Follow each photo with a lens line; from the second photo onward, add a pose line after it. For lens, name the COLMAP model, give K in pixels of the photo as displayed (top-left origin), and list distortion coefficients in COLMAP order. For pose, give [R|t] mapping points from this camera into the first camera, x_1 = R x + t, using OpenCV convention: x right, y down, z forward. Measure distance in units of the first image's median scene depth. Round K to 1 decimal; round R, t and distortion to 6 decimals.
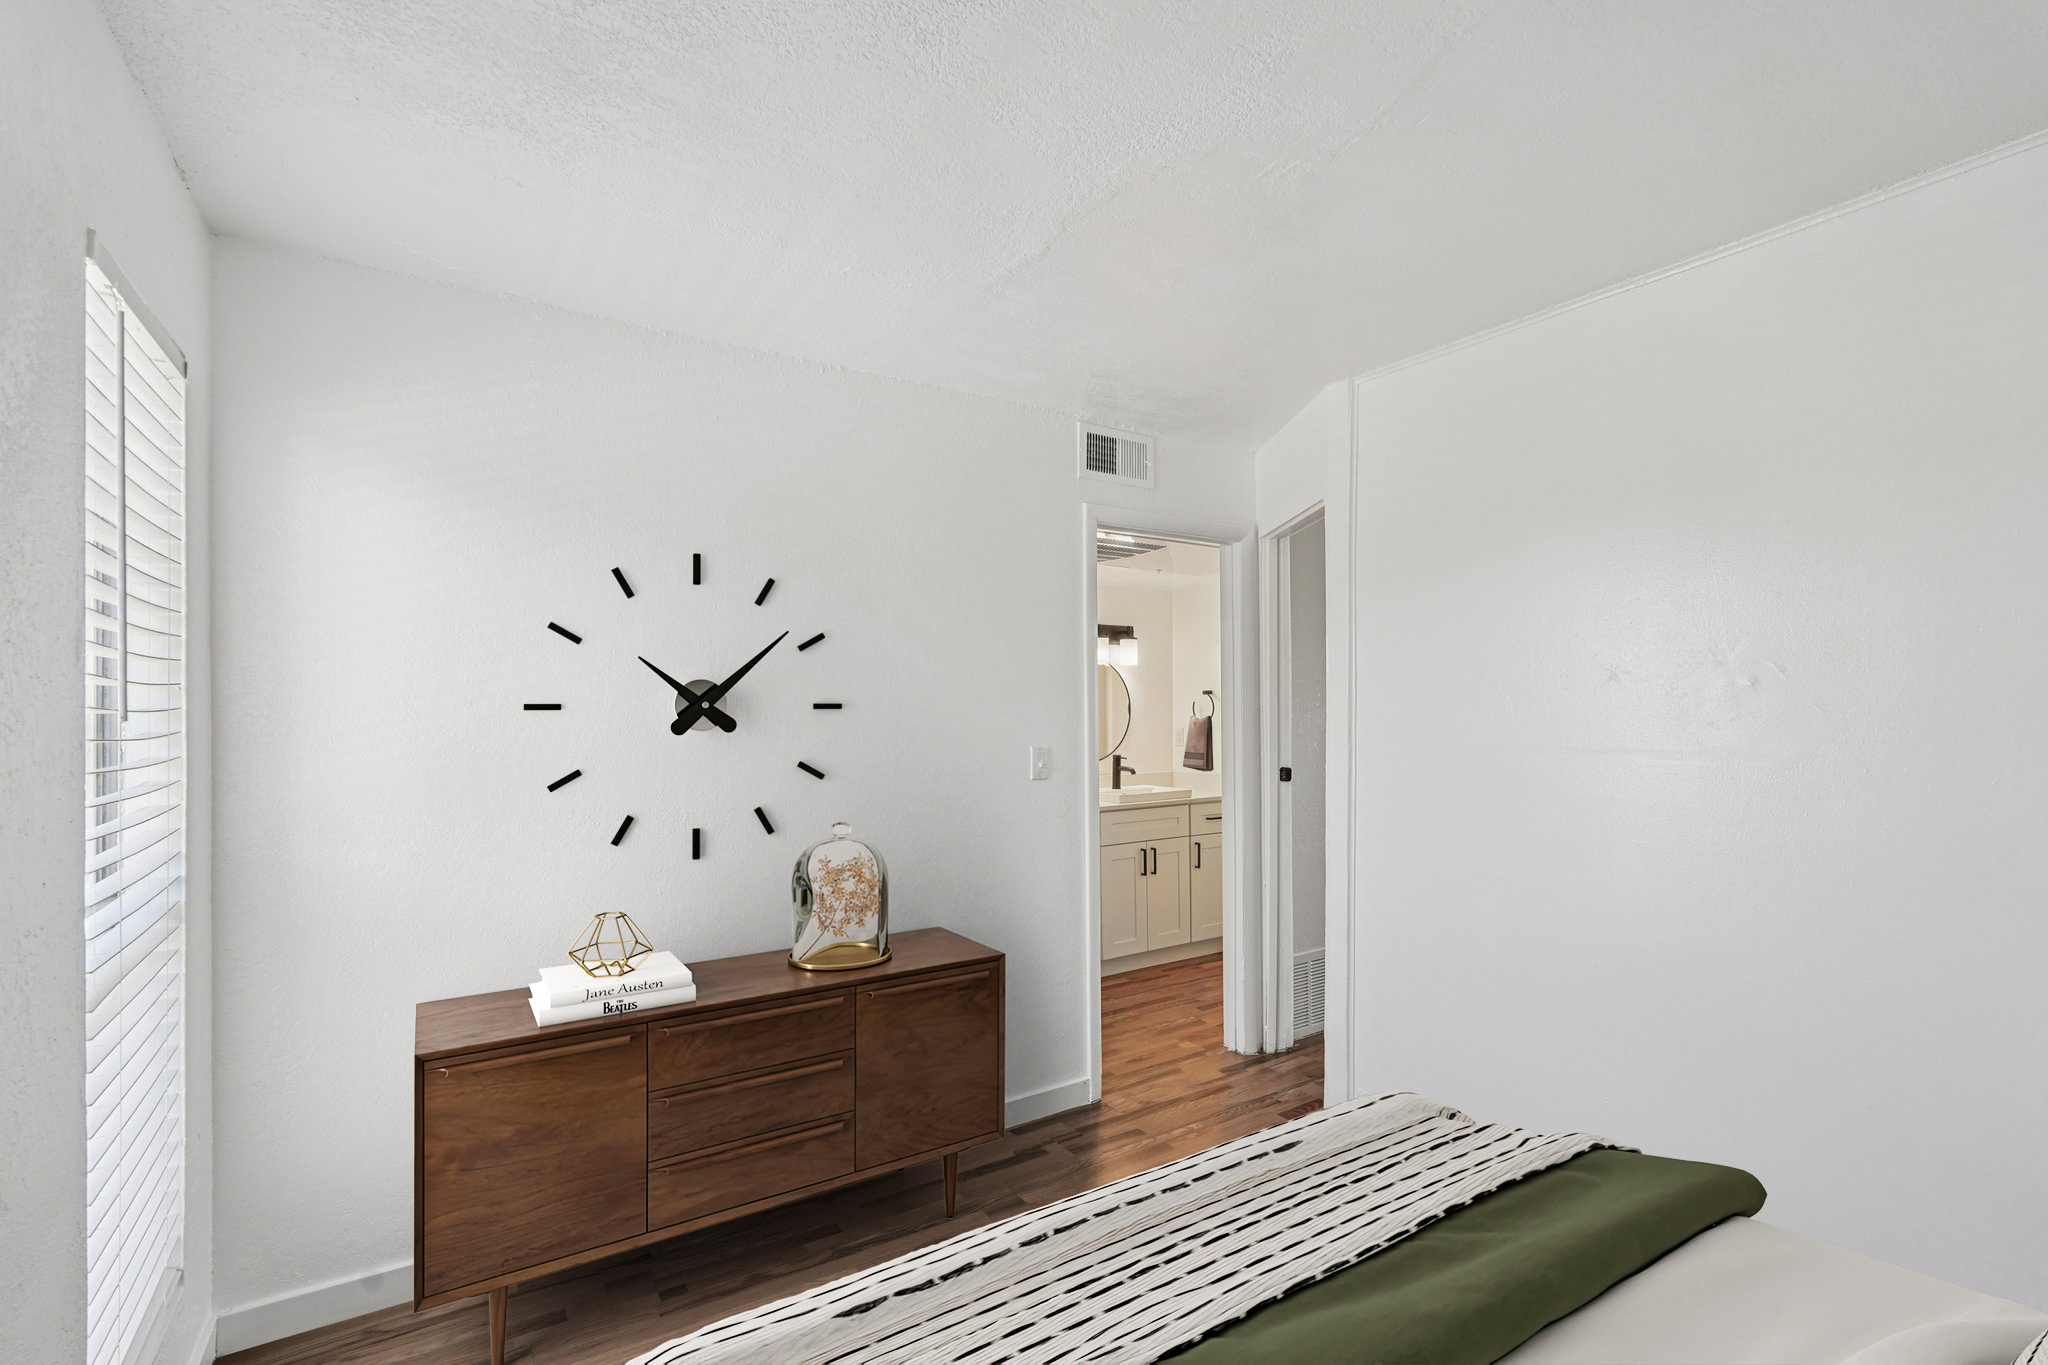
lens RADIAL K [[913.0, 0, 1014.7], [0, 913.0, 695.4], [0, 0, 1]] dist [-0.011628, 0.002689]
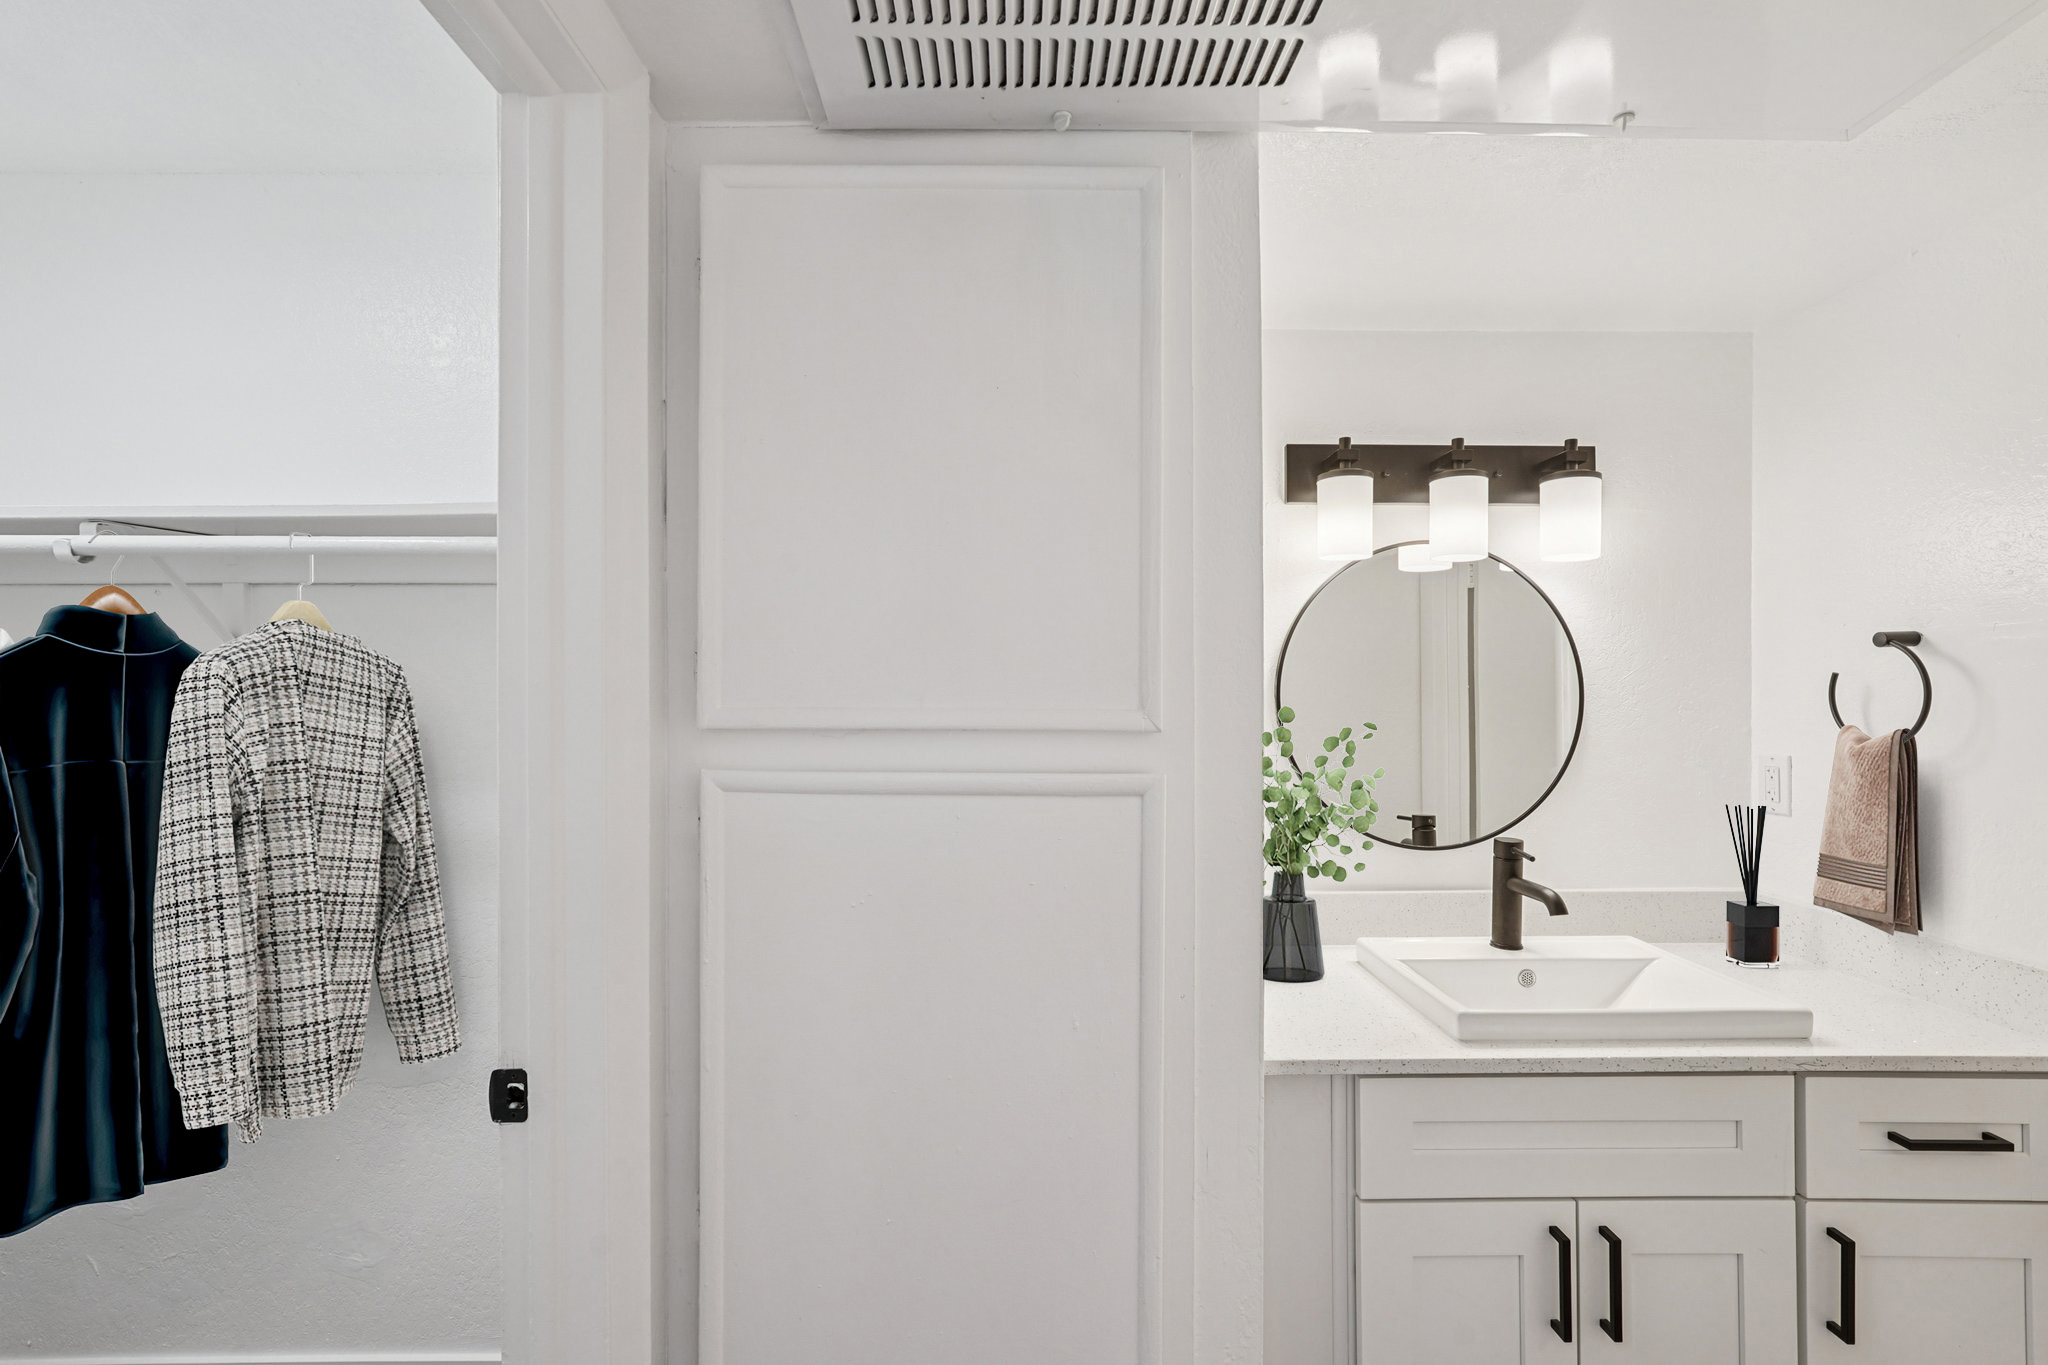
lens RADIAL K [[913.0, 0, 1010.7], [0, 913.0, 680.3], [0, 0, 1]] dist [-0.011628, 0.002689]
pose [[0.835644, -0.002652, -0.549265, 0.141353], [0.003989, 0.999991, 0.001241, 0.008430], [0.549256, -0.003228, 0.835648, 0.644012]]
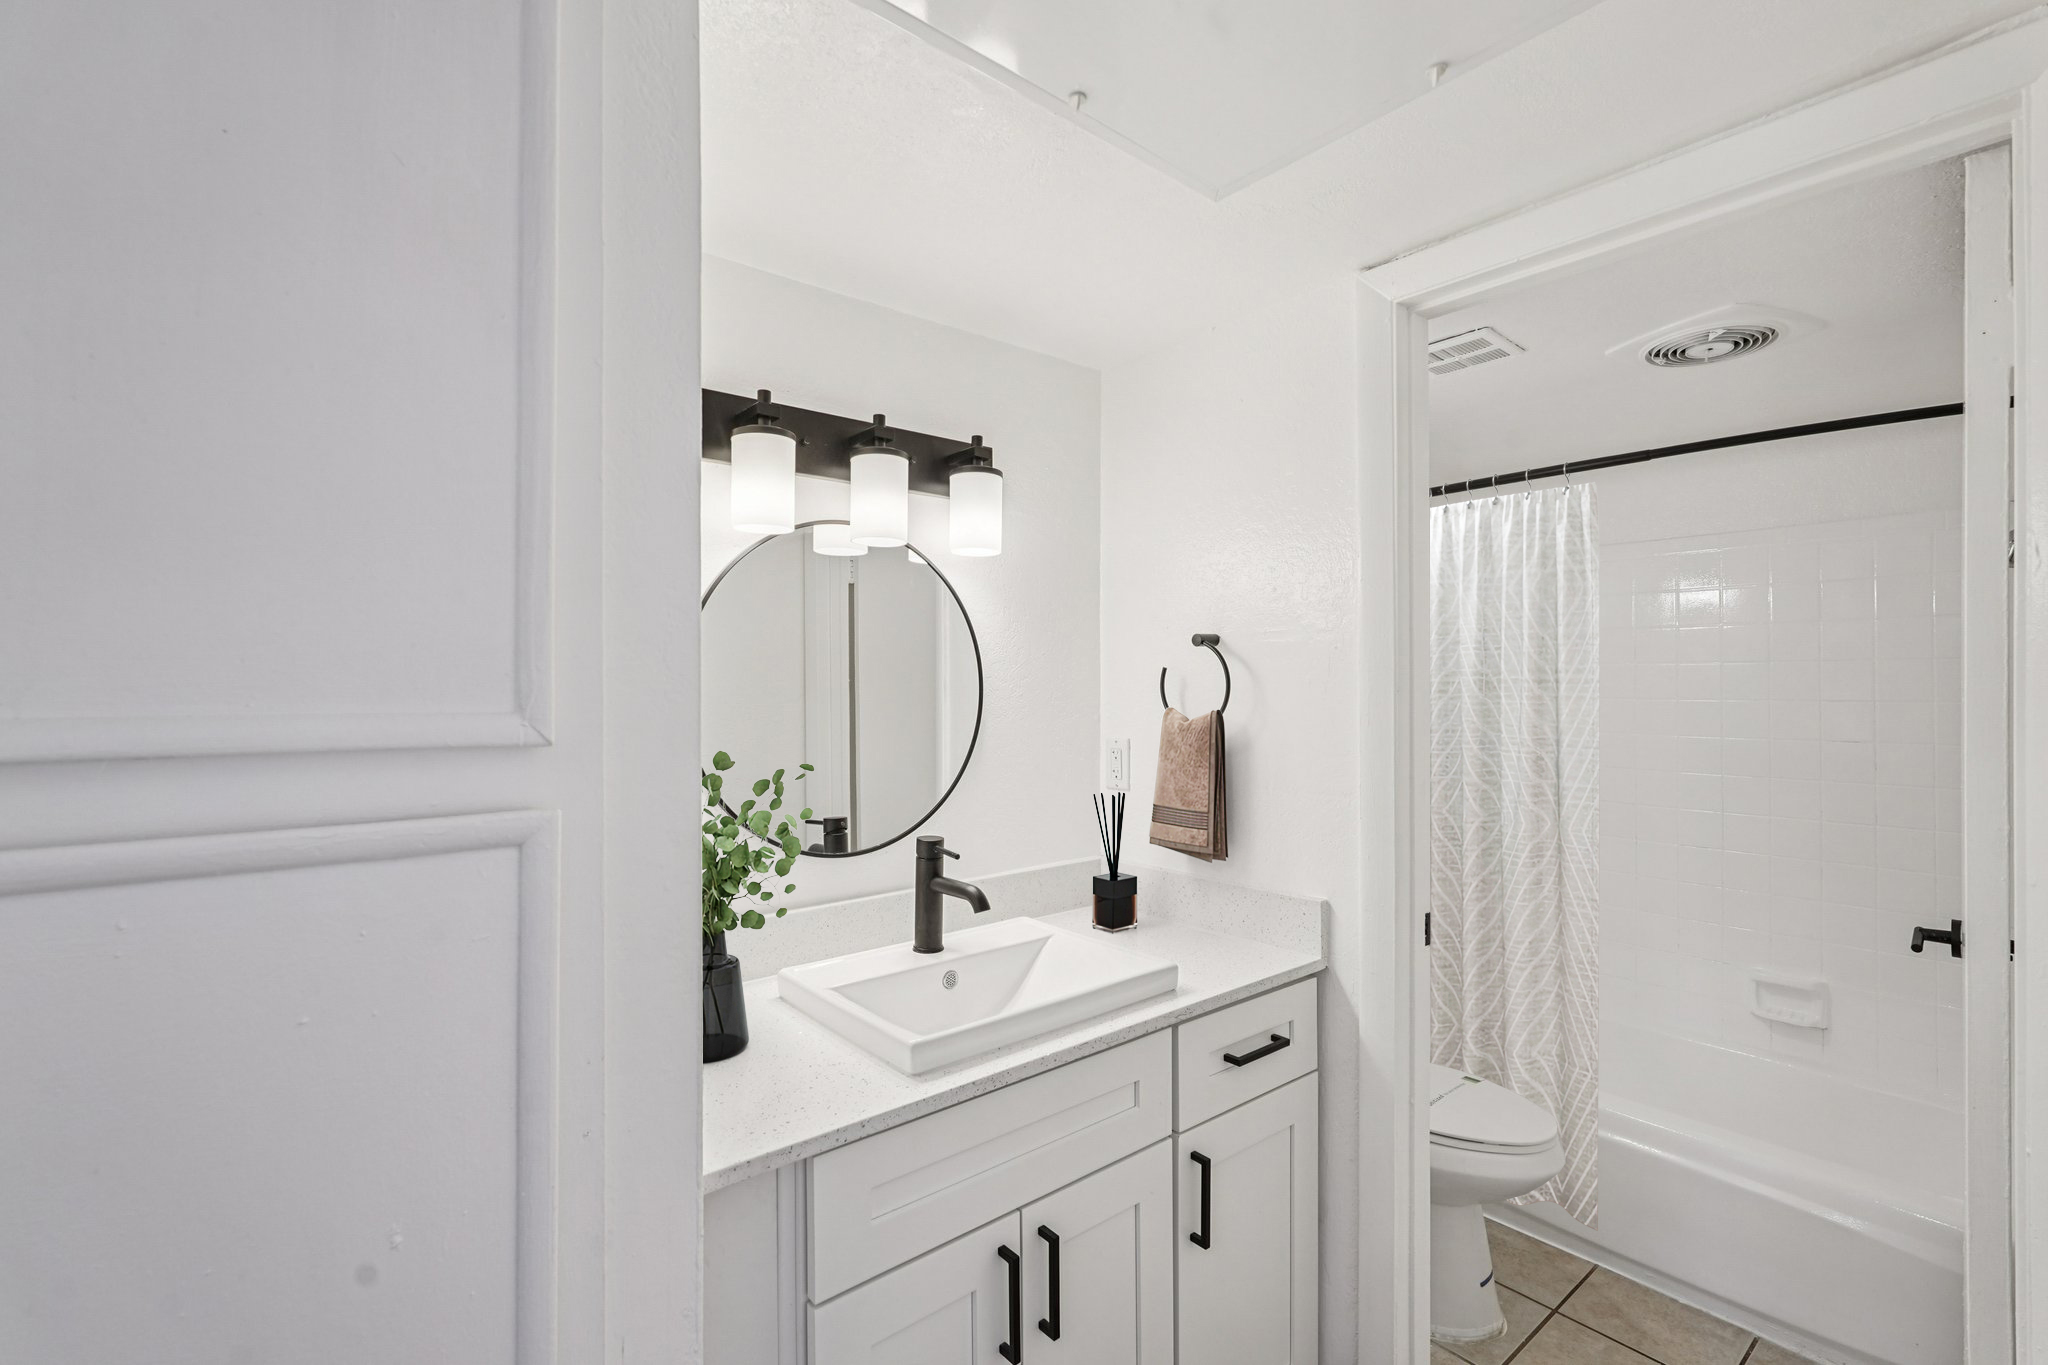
lens RADIAL K [[913.0, 0, 1024.3], [0, 913.0, 674.6], [0, 0, 1]] dist [-0.011628, 0.002689]
pose [[0.993122, 0.000724, 0.117086, 0.107744], [-0.000915, 0.999998, 0.001575, 0.009653], [-0.117085, -0.001671, 0.993121, 0.695777]]
